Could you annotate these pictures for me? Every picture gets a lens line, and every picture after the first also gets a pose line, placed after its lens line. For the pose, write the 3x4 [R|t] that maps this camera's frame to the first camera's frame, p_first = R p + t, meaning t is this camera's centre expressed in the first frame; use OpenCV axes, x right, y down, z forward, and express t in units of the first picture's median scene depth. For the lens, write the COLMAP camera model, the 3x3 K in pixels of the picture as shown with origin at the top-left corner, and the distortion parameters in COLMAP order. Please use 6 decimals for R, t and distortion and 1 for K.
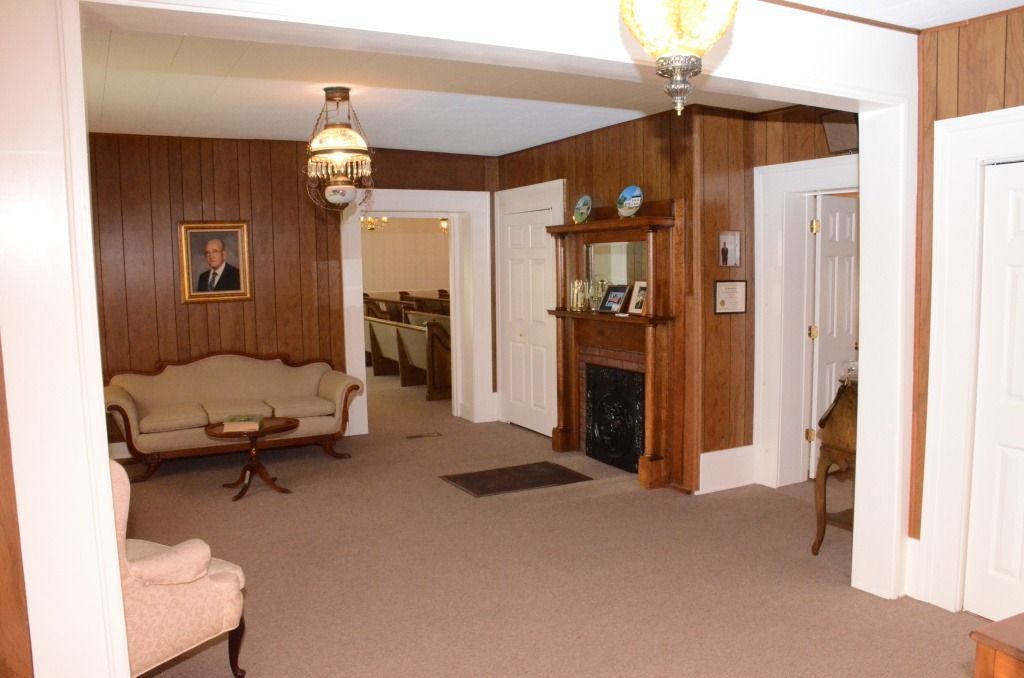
lens RADIAL K [[803.9, 0, 512.0], [0, 803.9, 339.0], [0, 0, 1]] dist [-0.152061, 0.108108]
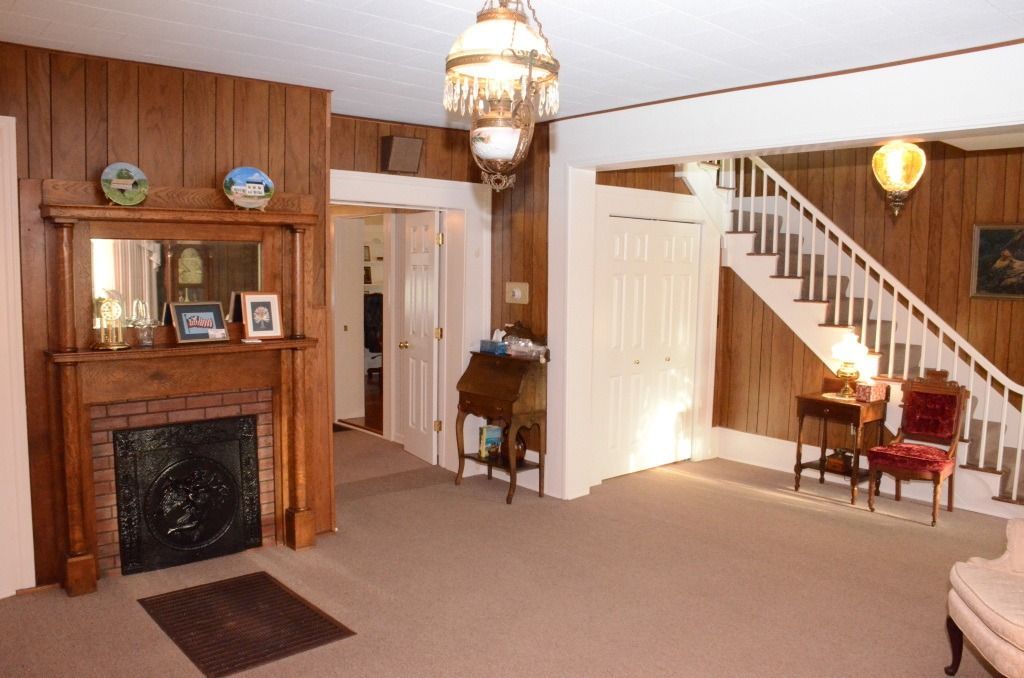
lens RADIAL K [[803.9, 0, 512.0], [0, 803.9, 339.0], [0, 0, 1]] dist [-0.152061, 0.108108]
pose [[-0.222328, -0.079668, 0.971712, -0.567192], [0.078730, 0.991934, 0.099340, -0.077916], [-0.971788, 0.098589, -0.214262, 0.837697]]
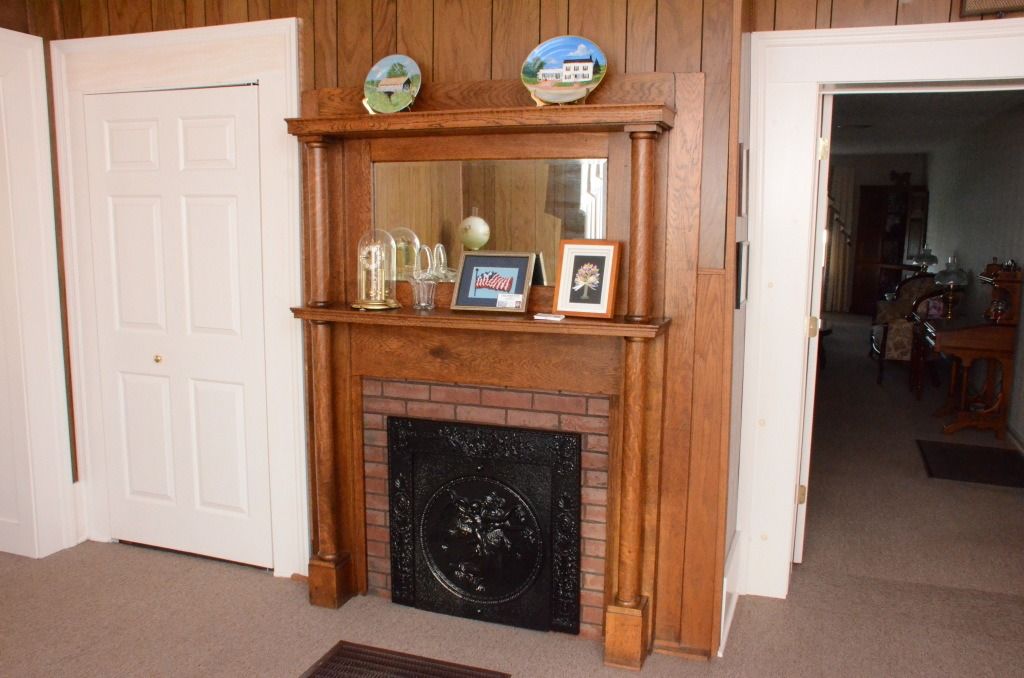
lens RADIAL K [[873.7, 0, 512.0], [0, 873.7, 339.0], [0, 0, 1]] dist [-0.116331, 0.148834]
pose [[0.741641, -0.081117, 0.665874, -0.195714], [0.044808, 0.996435, 0.071480, -0.049971], [-0.669298, -0.023176, 0.742632, 0.581071]]
